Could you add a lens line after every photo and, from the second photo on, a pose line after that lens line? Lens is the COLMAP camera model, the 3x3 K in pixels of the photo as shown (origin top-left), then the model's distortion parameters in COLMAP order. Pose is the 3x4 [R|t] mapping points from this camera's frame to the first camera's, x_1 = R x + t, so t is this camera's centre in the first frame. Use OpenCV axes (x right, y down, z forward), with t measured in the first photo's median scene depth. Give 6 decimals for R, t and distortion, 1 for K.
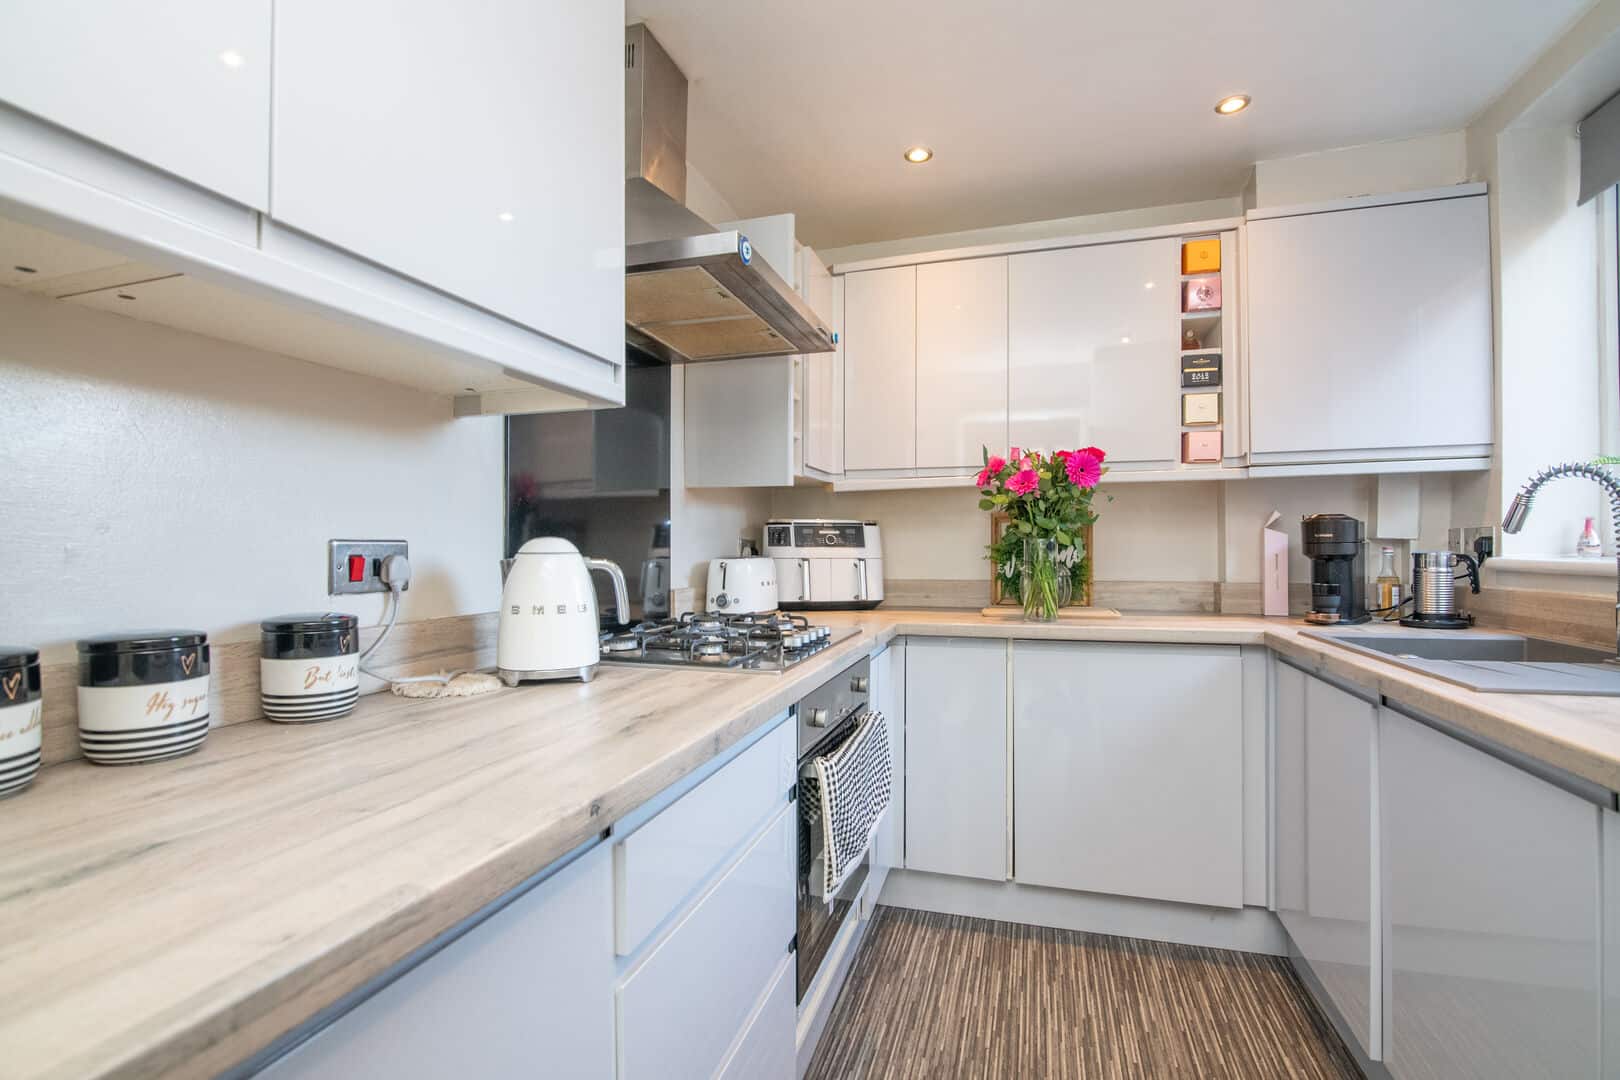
lens RADIAL K [[741.9, 0, 806.7], [0, 741.9, 548.3], [0, 0, 1]] dist [-0.018316, 0.000204]
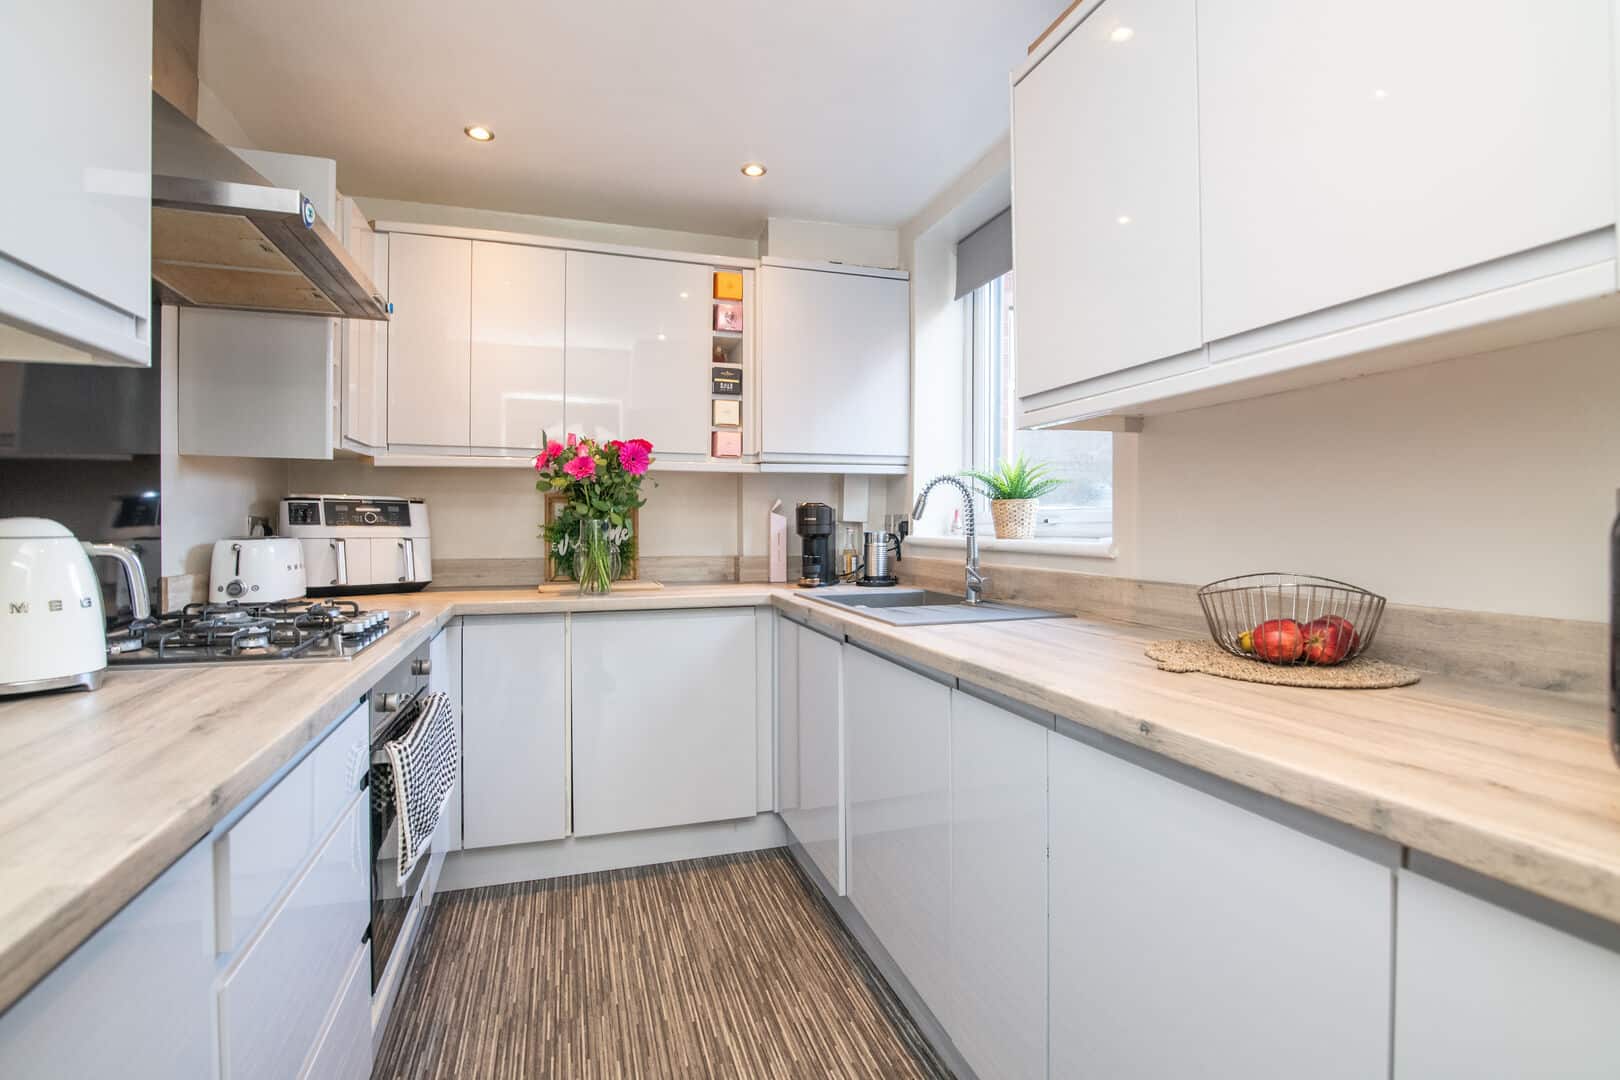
lens RADIAL K [[751.7, 0, 810.0], [0, 751.7, 540.0], [0, 0, 1]] dist [-0.000771, -0.000089]
pose [[0.816077, -0.006308, 0.577908, -0.072743], [-0.006178, 0.999788, 0.019636, -0.006881], [-0.577910, -0.019595, 0.815865, -0.094876]]
